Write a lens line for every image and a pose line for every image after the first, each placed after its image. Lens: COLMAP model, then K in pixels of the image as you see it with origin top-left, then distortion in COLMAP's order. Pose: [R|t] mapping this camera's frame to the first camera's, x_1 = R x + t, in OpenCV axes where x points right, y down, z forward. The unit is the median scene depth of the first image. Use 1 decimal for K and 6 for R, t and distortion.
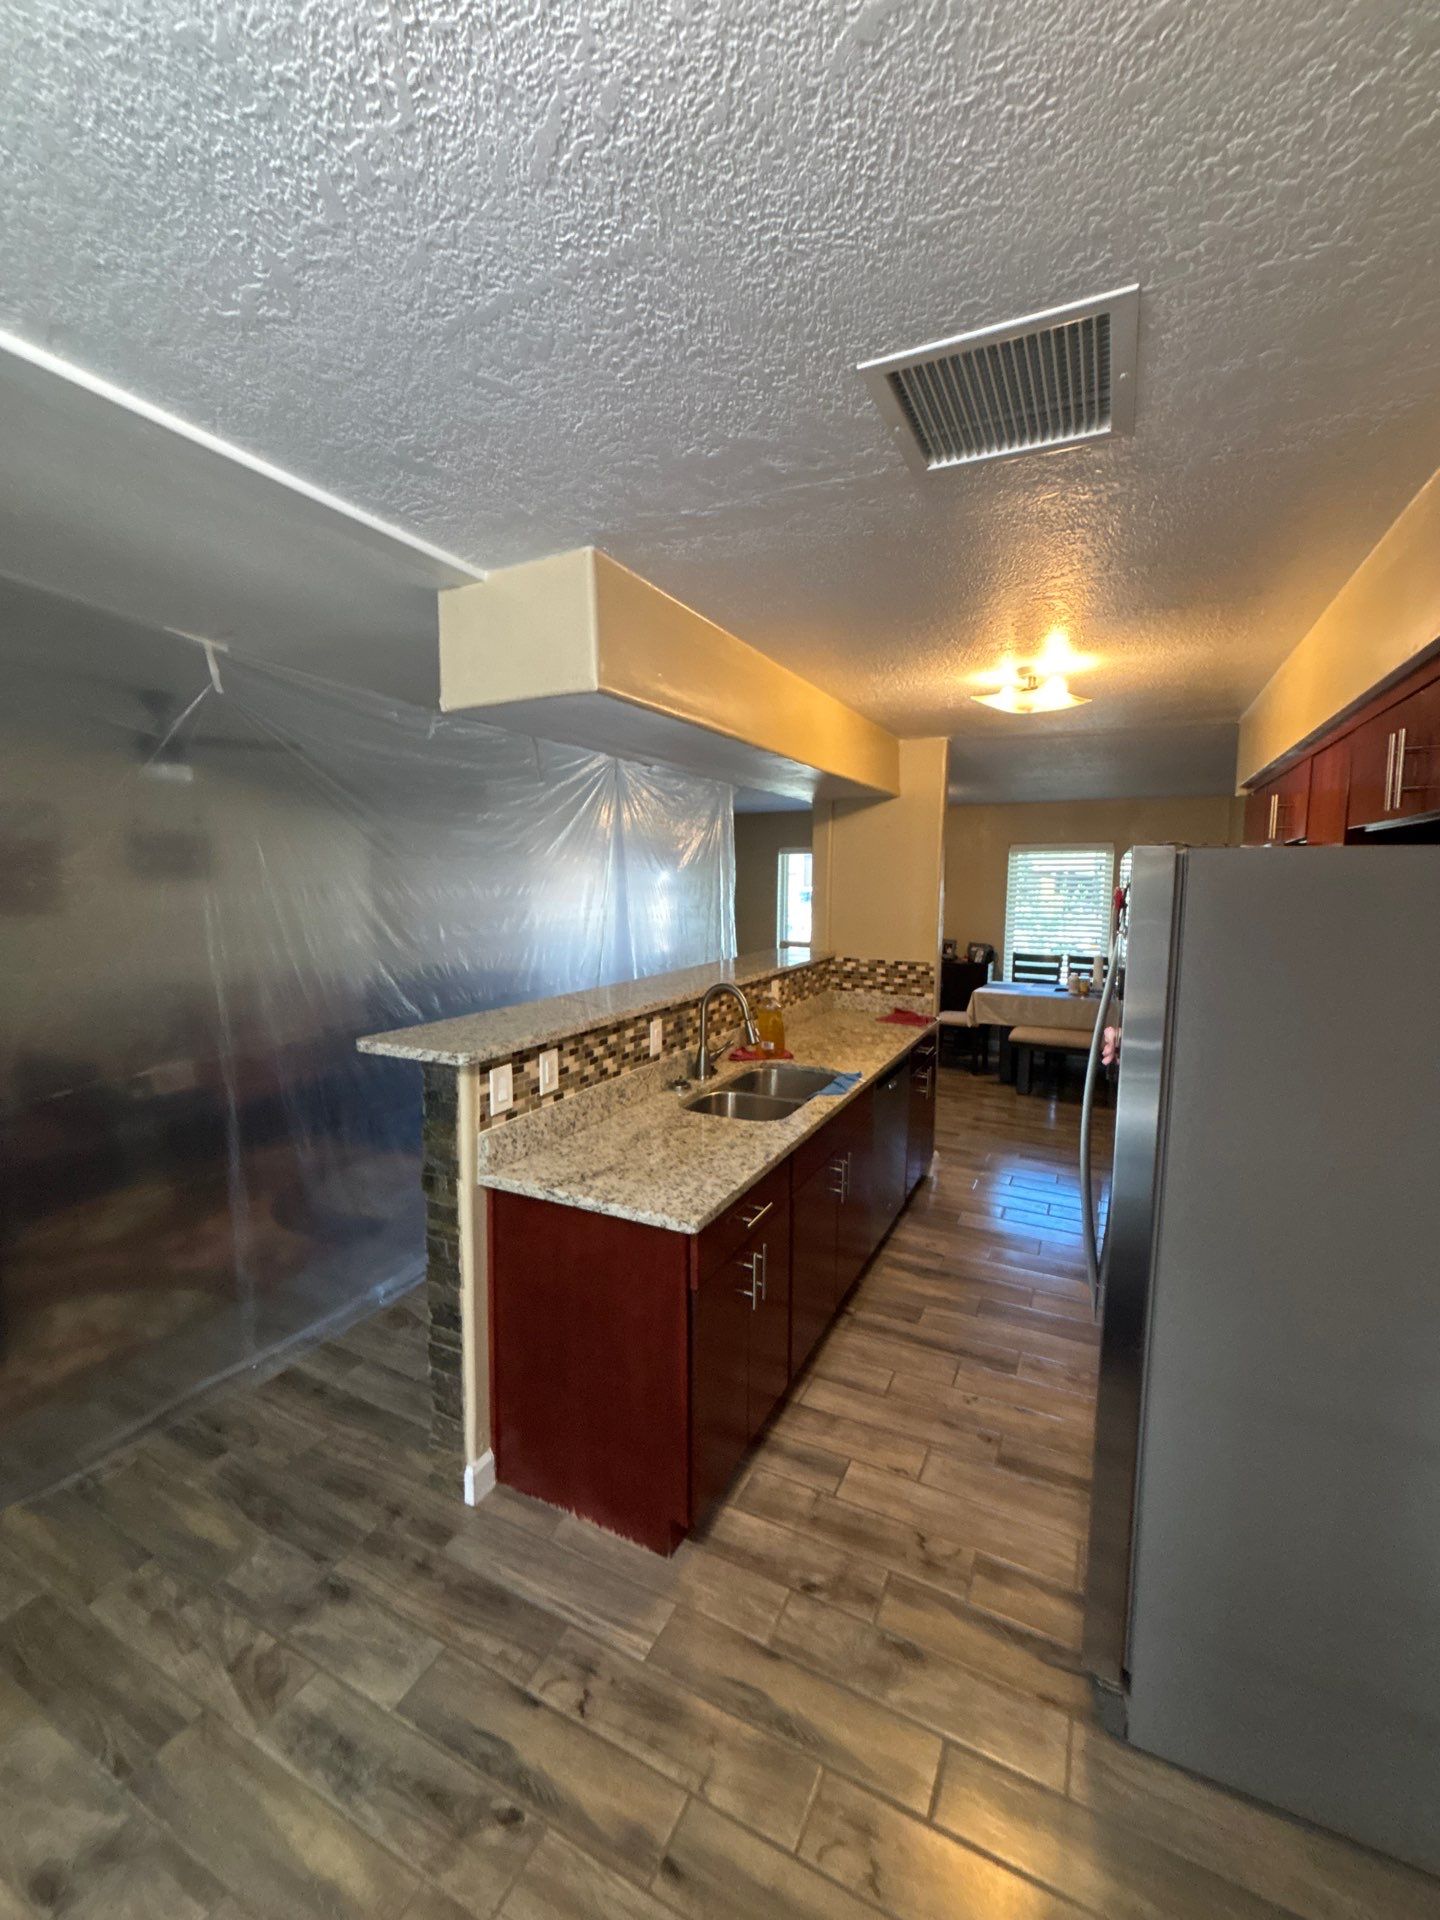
lens RADIAL K [[774.6, 0, 719.8], [0, 774.6, 970.3], [0, 0, 1]] dist [0.034198, -0.008706]
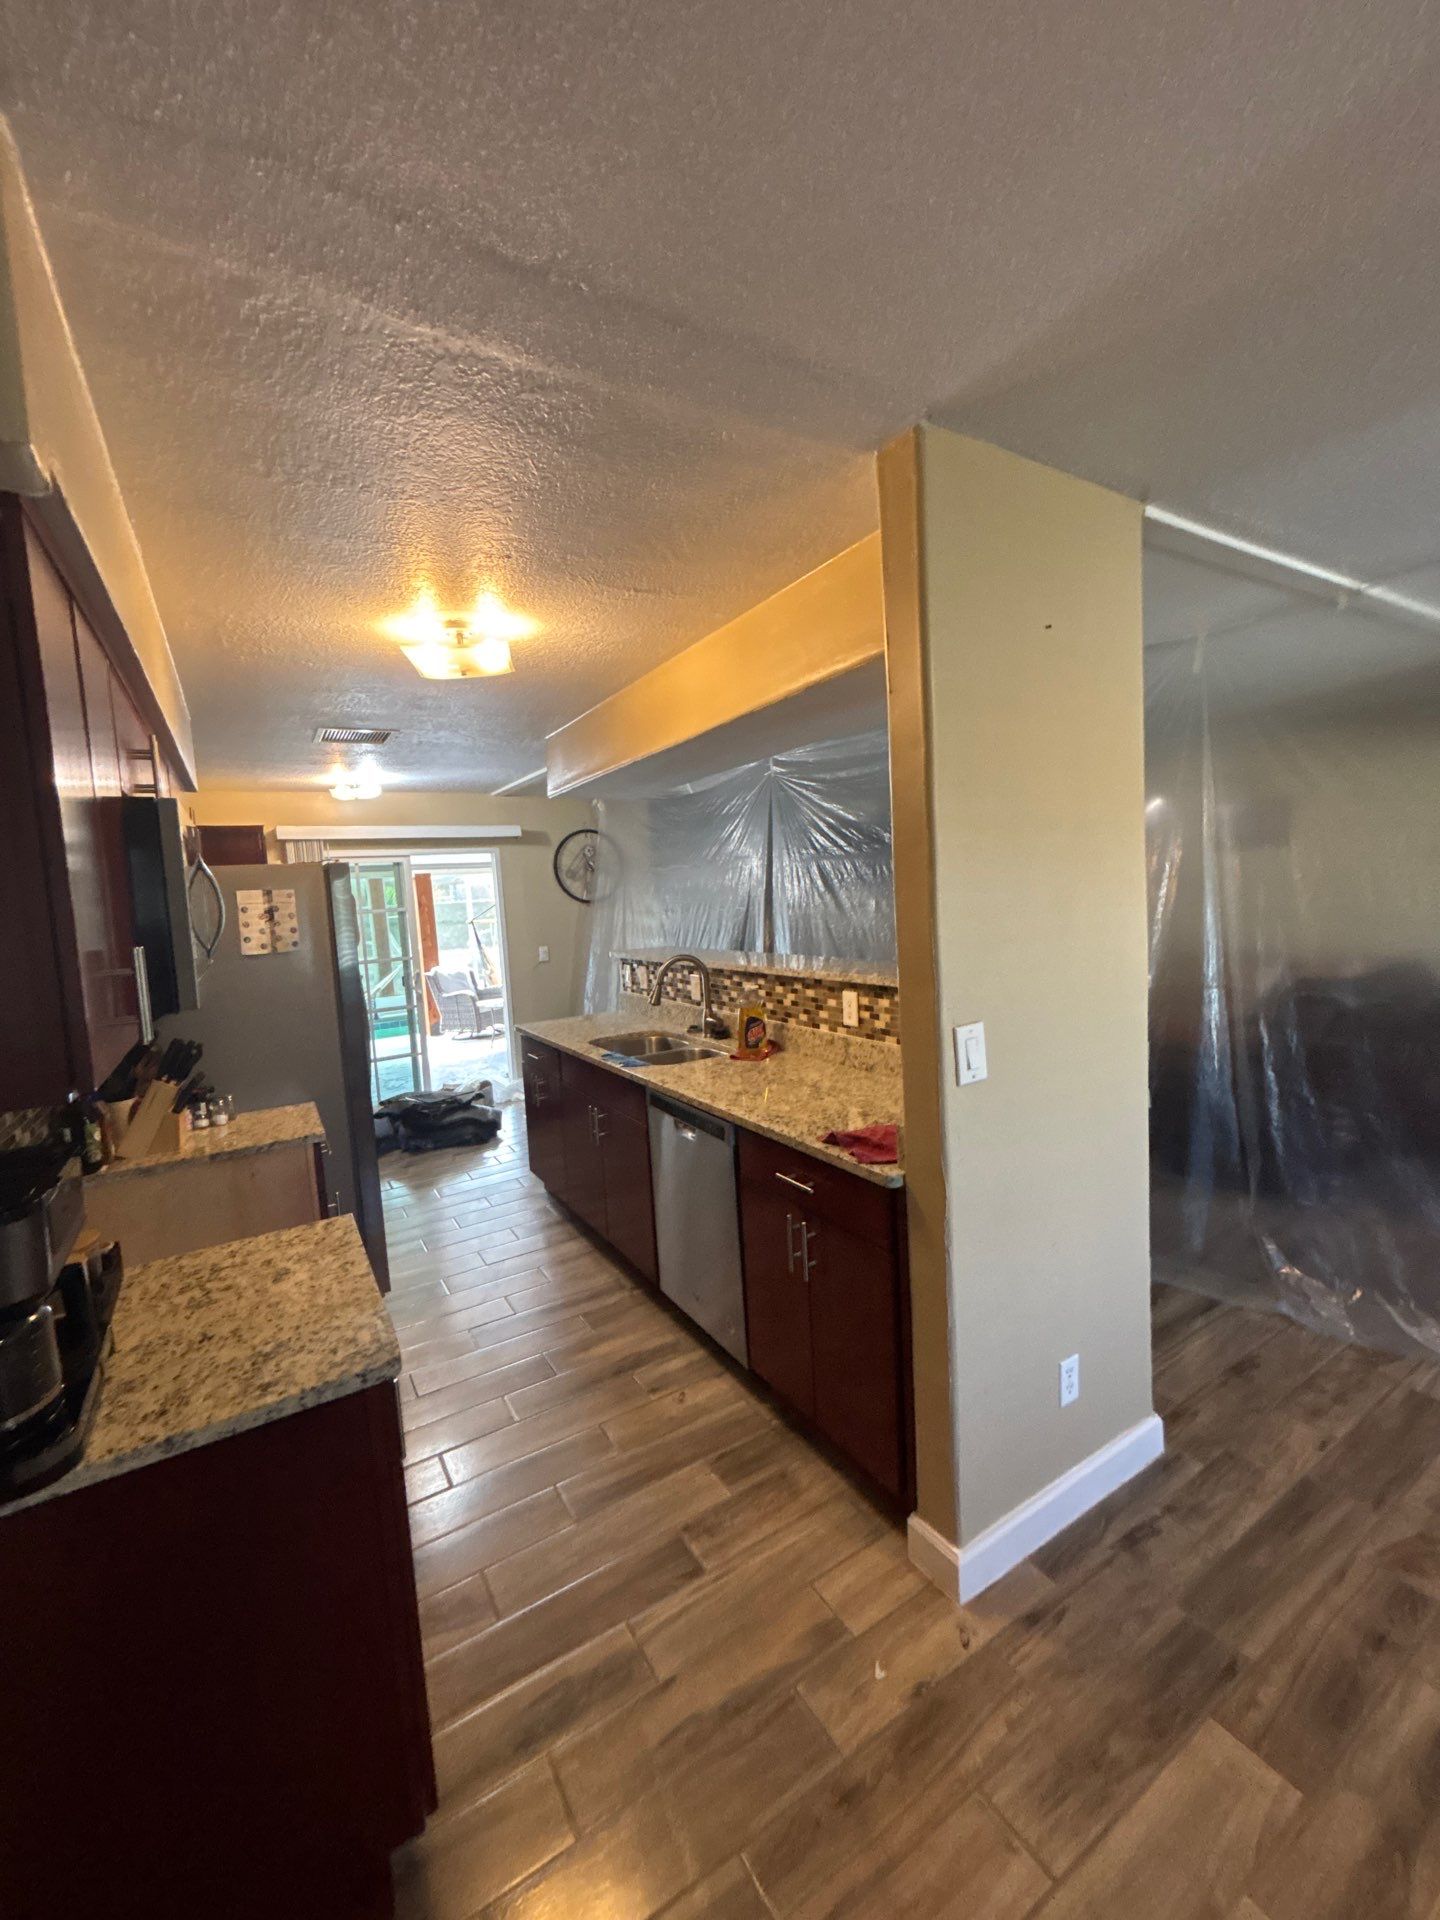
lens RADIAL K [[775.9, 0, 720.0], [0, 775.9, 960.0], [0, 0, 1]] dist [0.034915, -0.023811]
pose [[-0.525455, 0.101560, -0.844738, 1.291450], [-0.054313, 0.986821, 0.152427, -0.209737], [0.849086, 0.125974, -0.513014, 2.180240]]
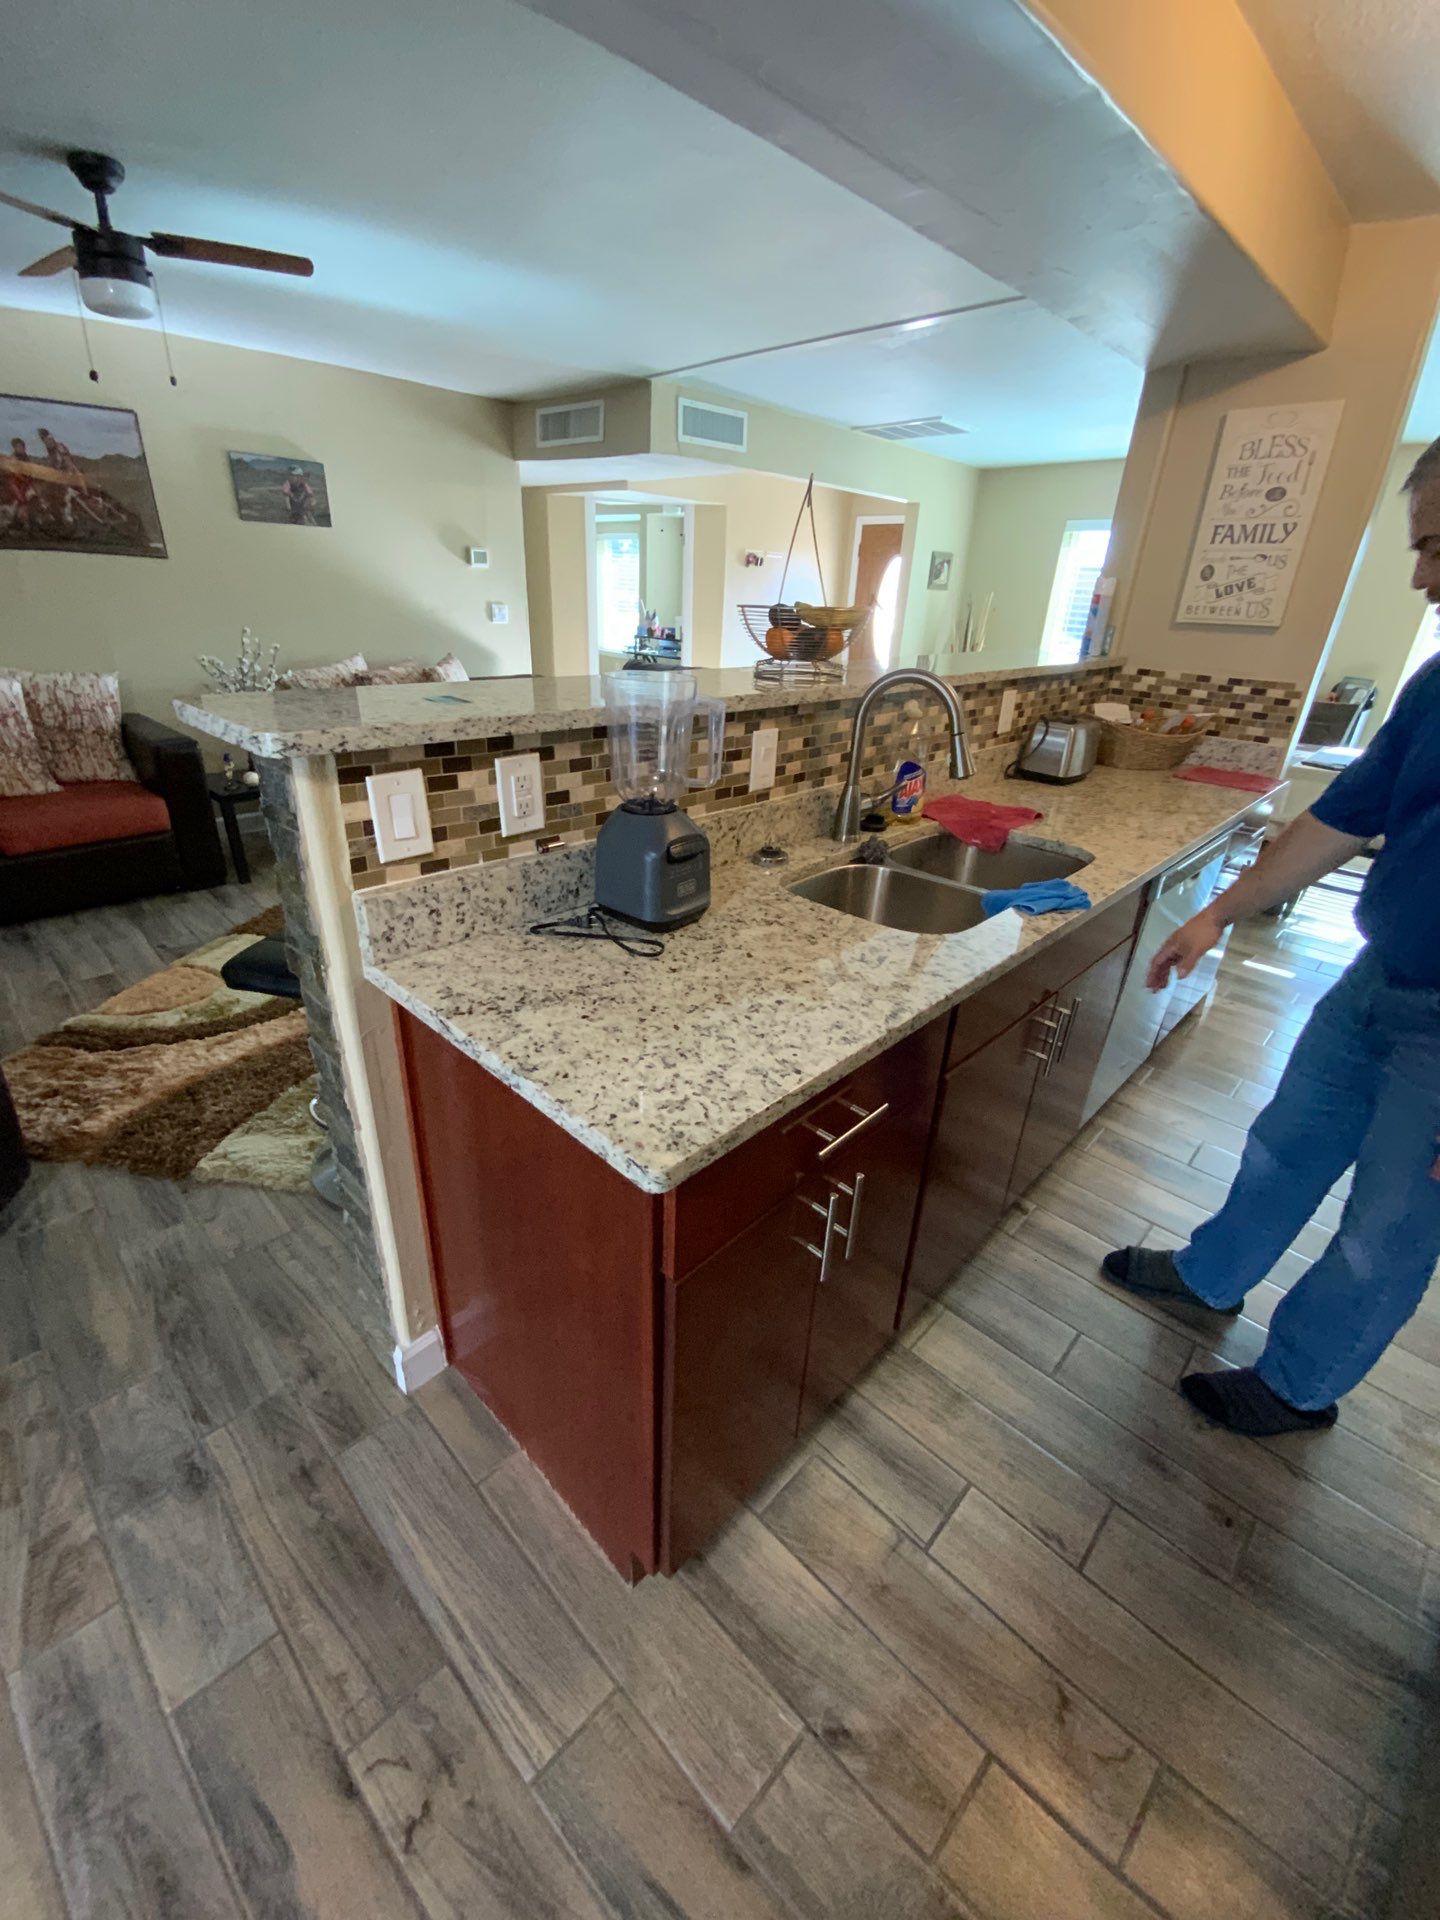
lens RADIAL K [[775.9, 0, 720.0], [0, 775.9, 960.0], [0, 0, 1]] dist [0.034915, -0.023811]
pose [[0.953996, 0.158170, -0.254702, 0.075318], [-0.071985, 0.945509, 0.317539, 0.058247], [0.291048, -0.284596, 0.913398, 0.524366]]
